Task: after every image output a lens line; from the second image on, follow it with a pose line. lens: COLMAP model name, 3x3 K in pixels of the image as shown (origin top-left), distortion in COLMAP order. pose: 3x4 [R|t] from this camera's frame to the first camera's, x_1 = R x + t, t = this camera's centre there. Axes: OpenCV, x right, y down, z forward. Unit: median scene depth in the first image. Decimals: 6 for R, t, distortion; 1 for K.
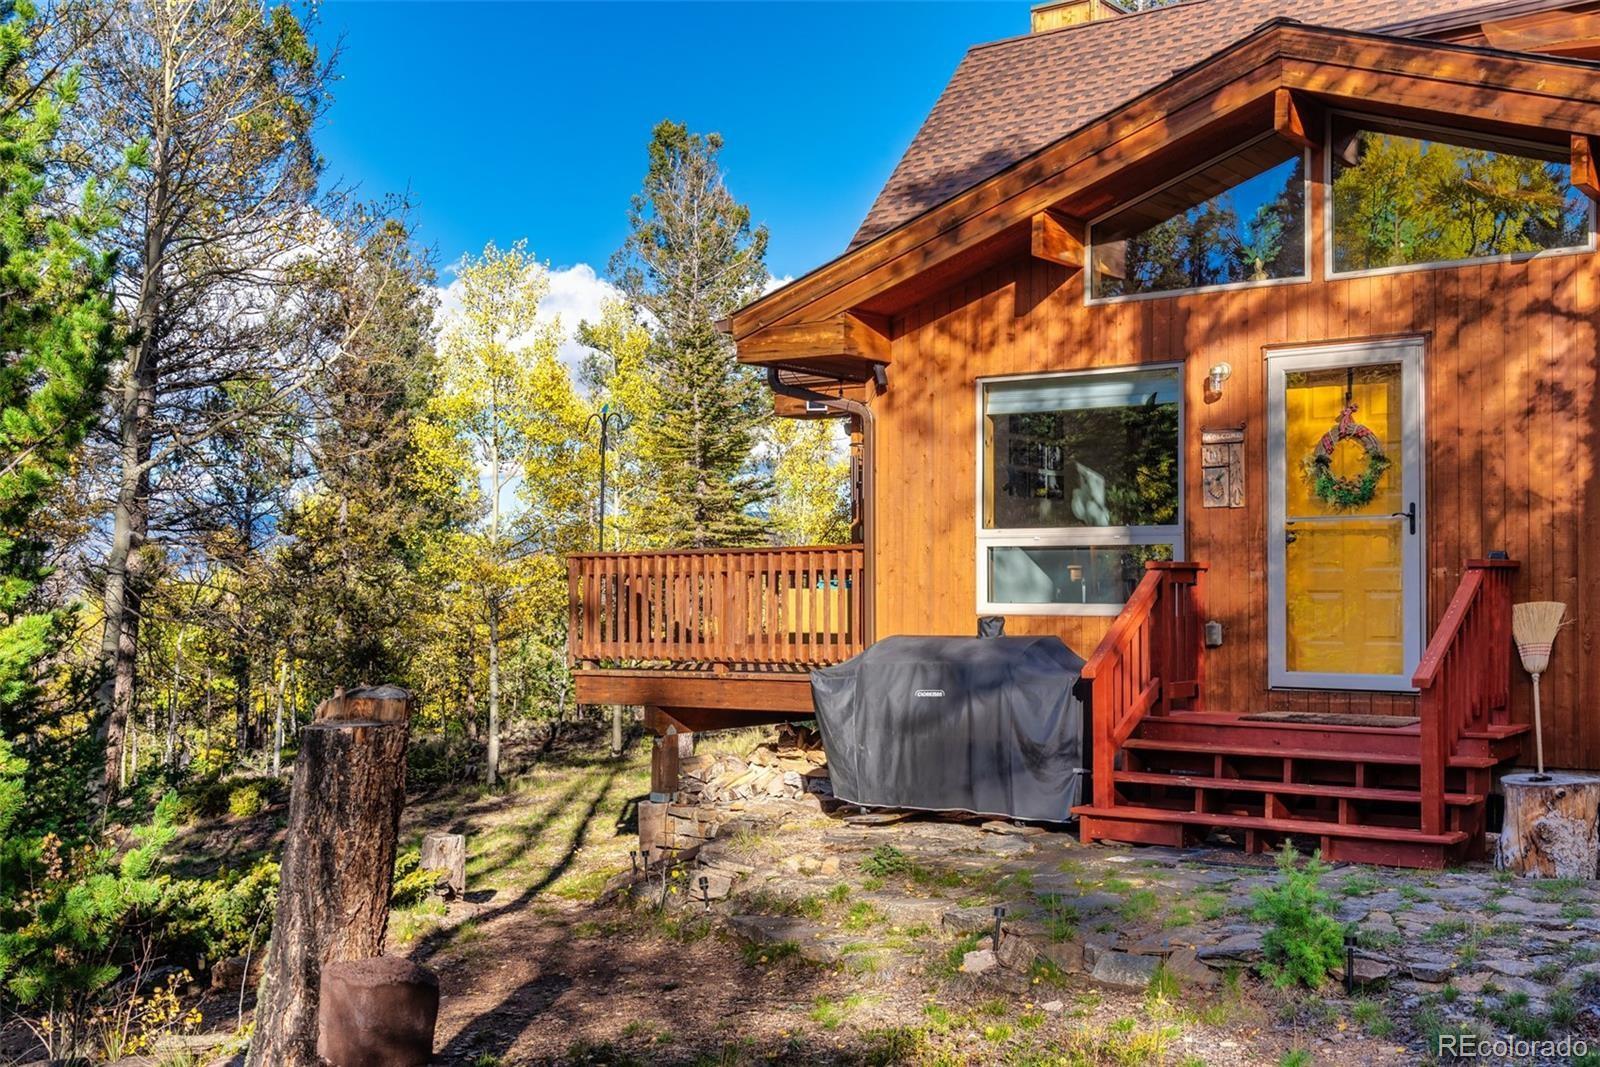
lens RADIAL K [[1792.9, 0, 800.0], [0, 1792.9, 533.5], [0, 0, 1]] dist [0.250094, -0.770612]
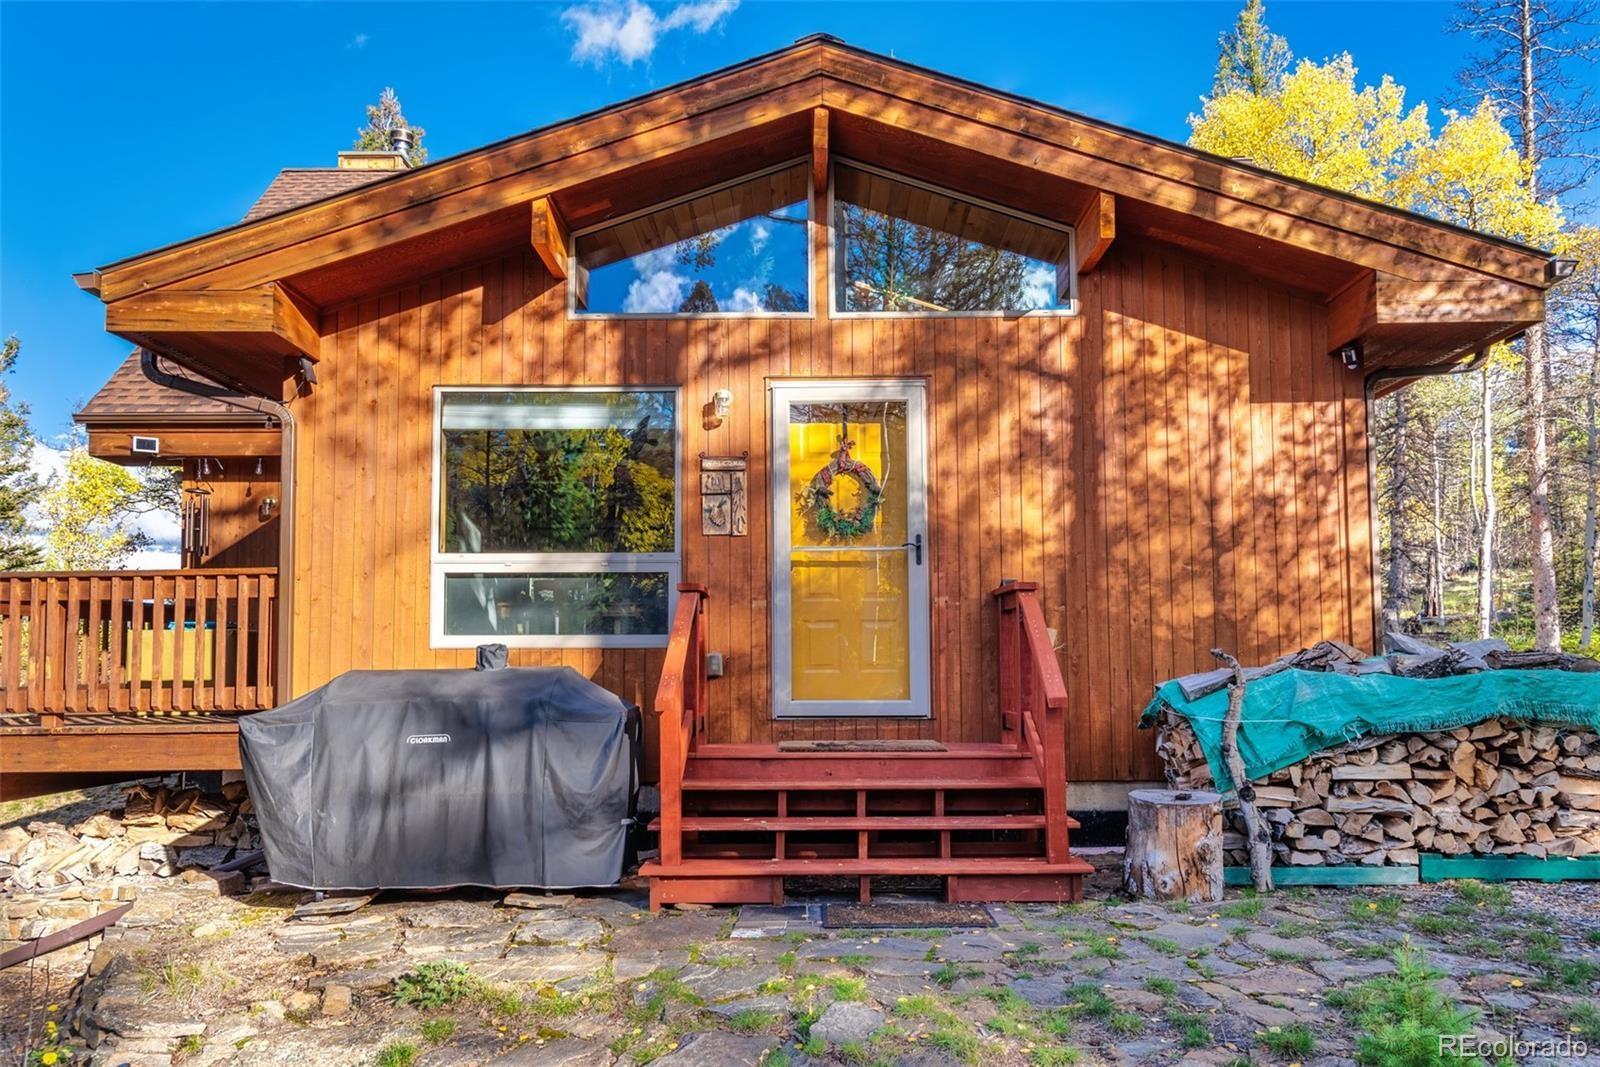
lens RADIAL K [[1051.2, 0, 801.5], [0, 1051.2, 605.7], [0, 0, 1]] dist [0.008617, 0.000360]
pose [[0.803766, 0.035526, 0.593883, -0.069032], [-0.015034, 0.999110, -0.039419, 0.045046], [-0.594755, 0.022755, 0.803585, 0.515546]]
